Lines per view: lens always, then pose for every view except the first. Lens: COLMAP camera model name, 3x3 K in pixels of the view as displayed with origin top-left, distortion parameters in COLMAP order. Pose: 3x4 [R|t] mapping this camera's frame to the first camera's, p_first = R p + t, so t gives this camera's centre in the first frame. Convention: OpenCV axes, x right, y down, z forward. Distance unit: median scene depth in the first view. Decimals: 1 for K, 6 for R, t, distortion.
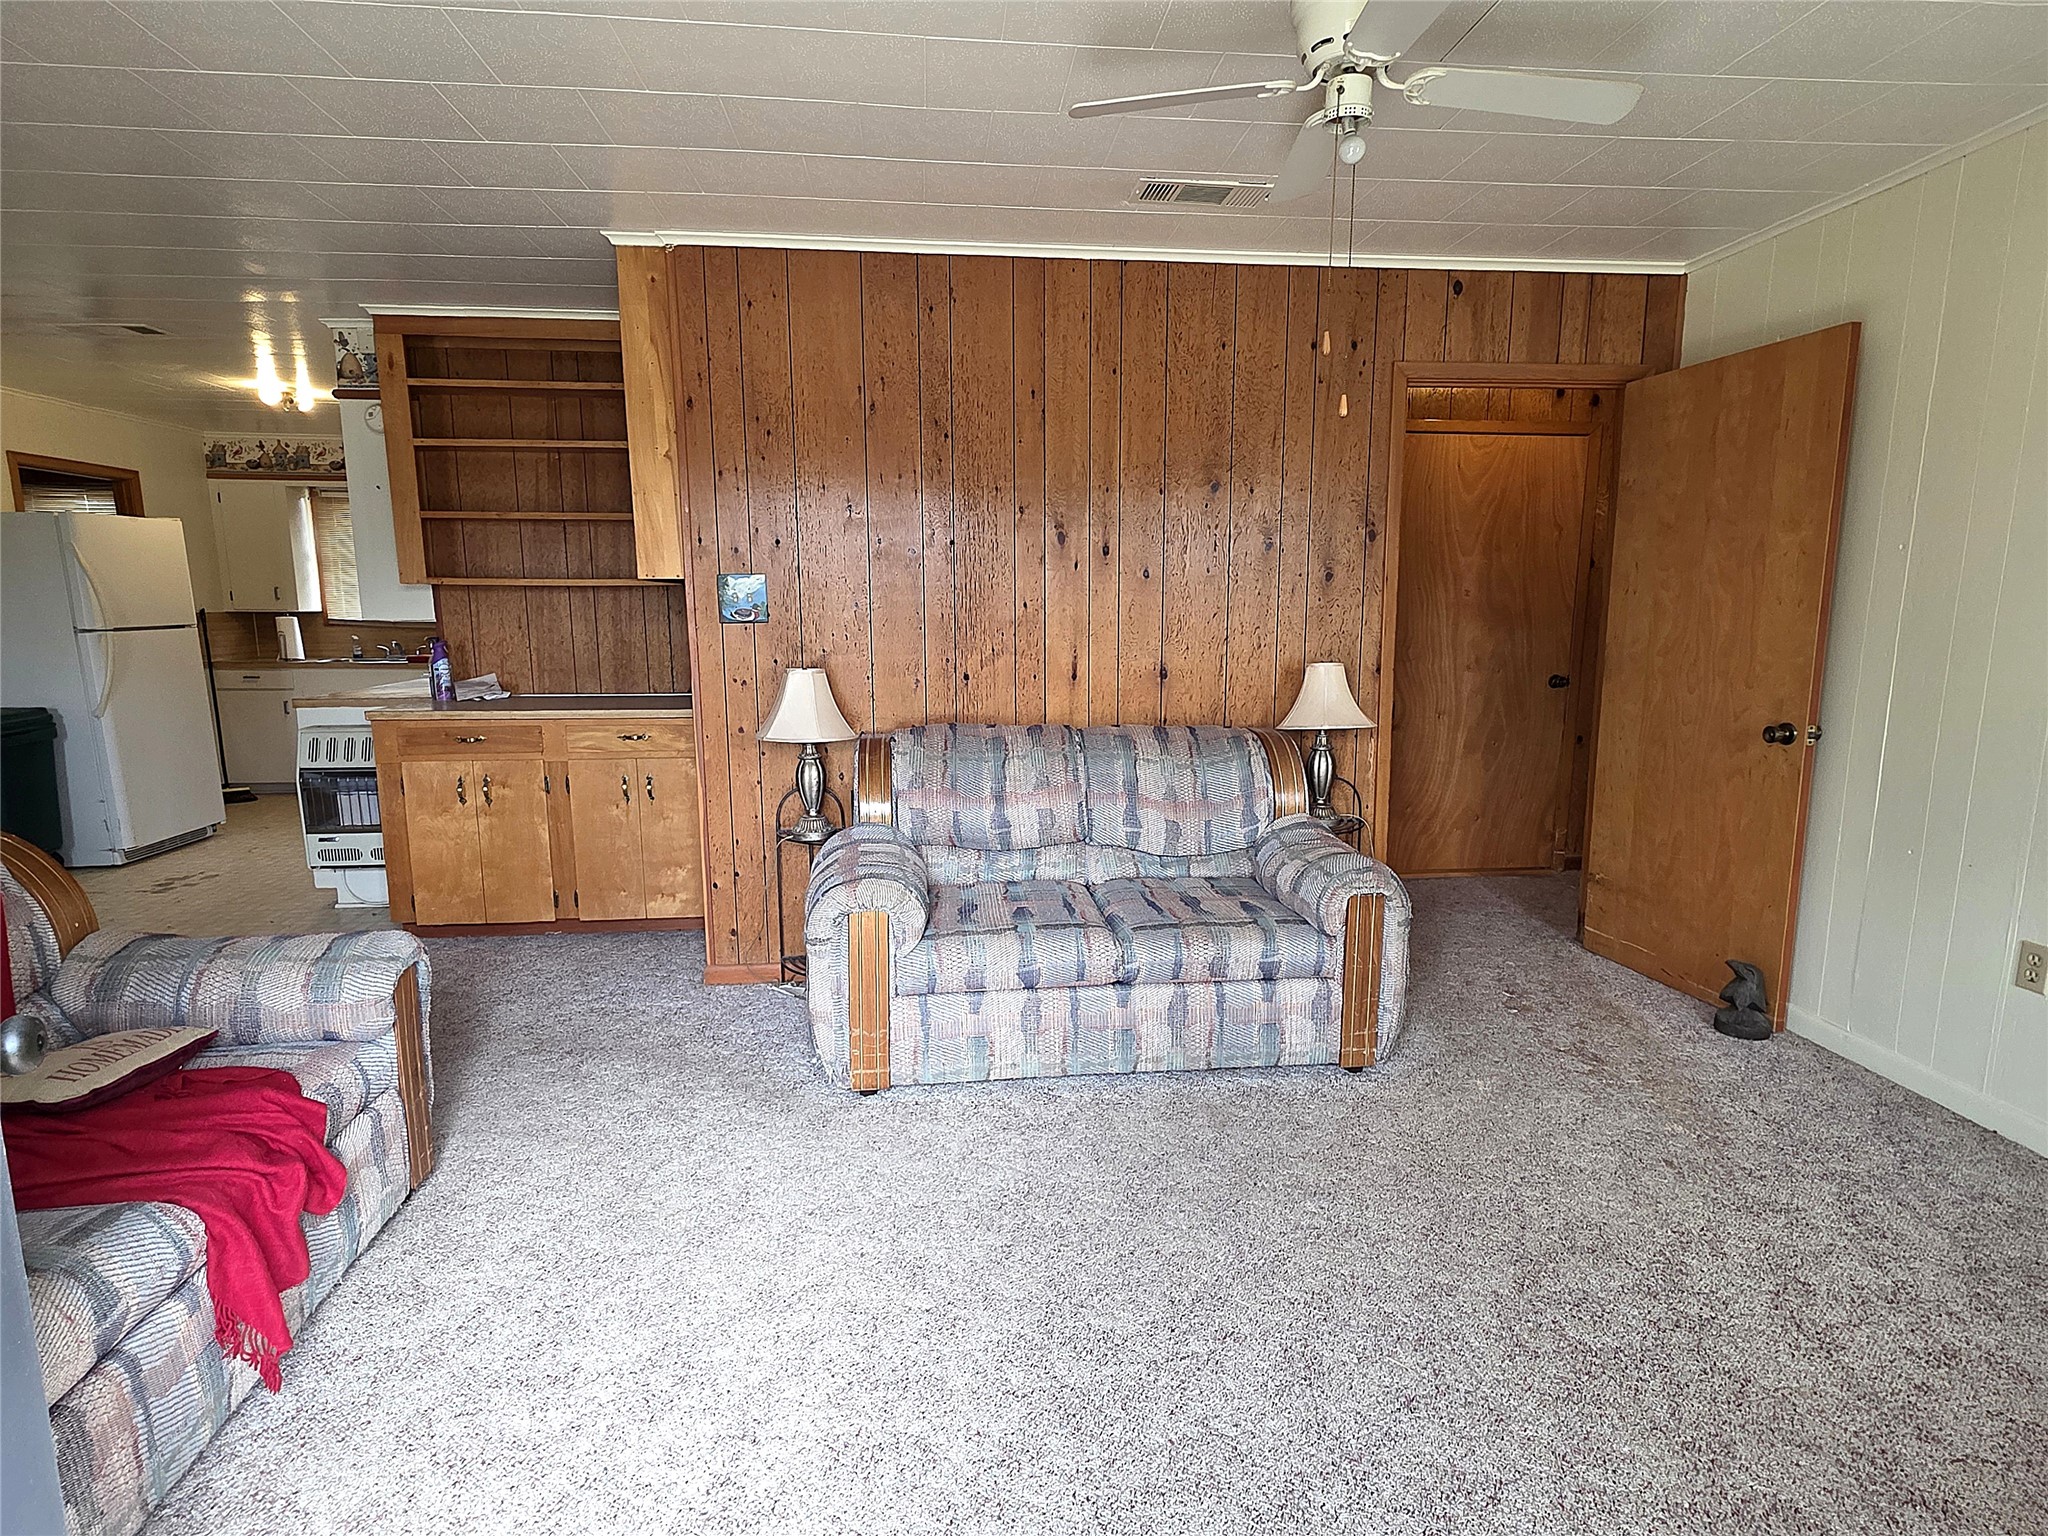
lens RADIAL K [[1055.5, 0, 1031.6], [0, 1055.5, 771.3], [0, 0, 1]] dist [0.005948, -0.001567]
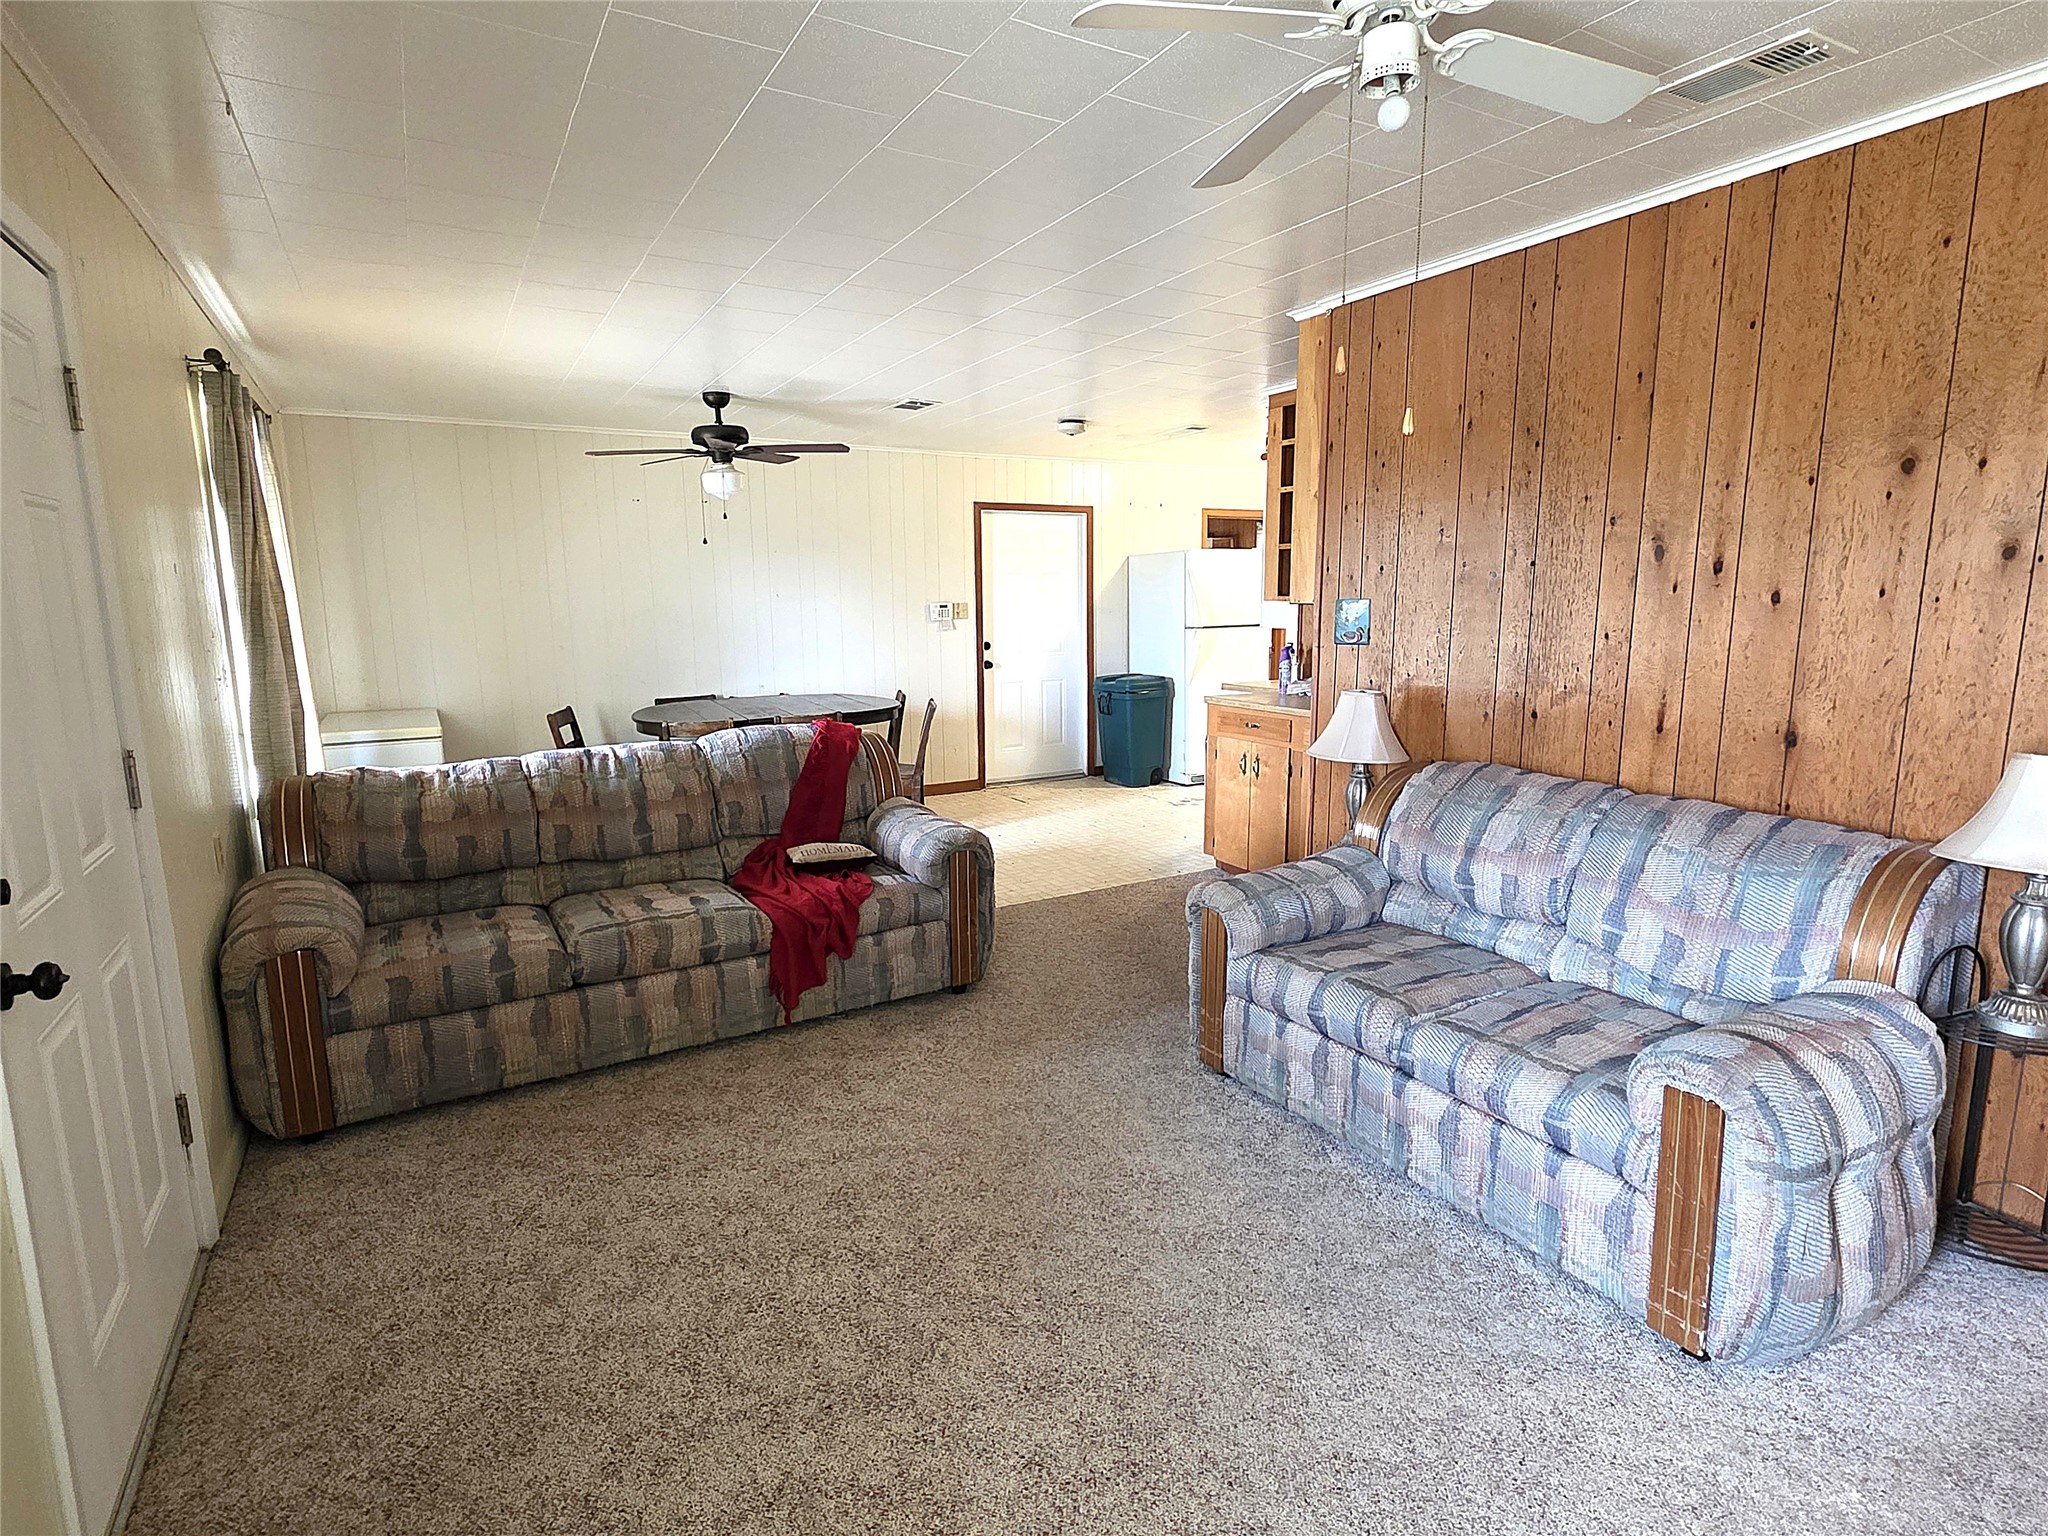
lens RADIAL K [[1055.5, 0, 1029.9], [0, 1055.5, 767.9], [0, 0, 1]] dist [0.005948, -0.001567]
pose [[0.404564, 0.147482, -0.902539, 0.602402], [-0.139503, 0.985313, 0.098475, -0.078520], [0.903807, 0.086067, 0.419197, 0.269109]]
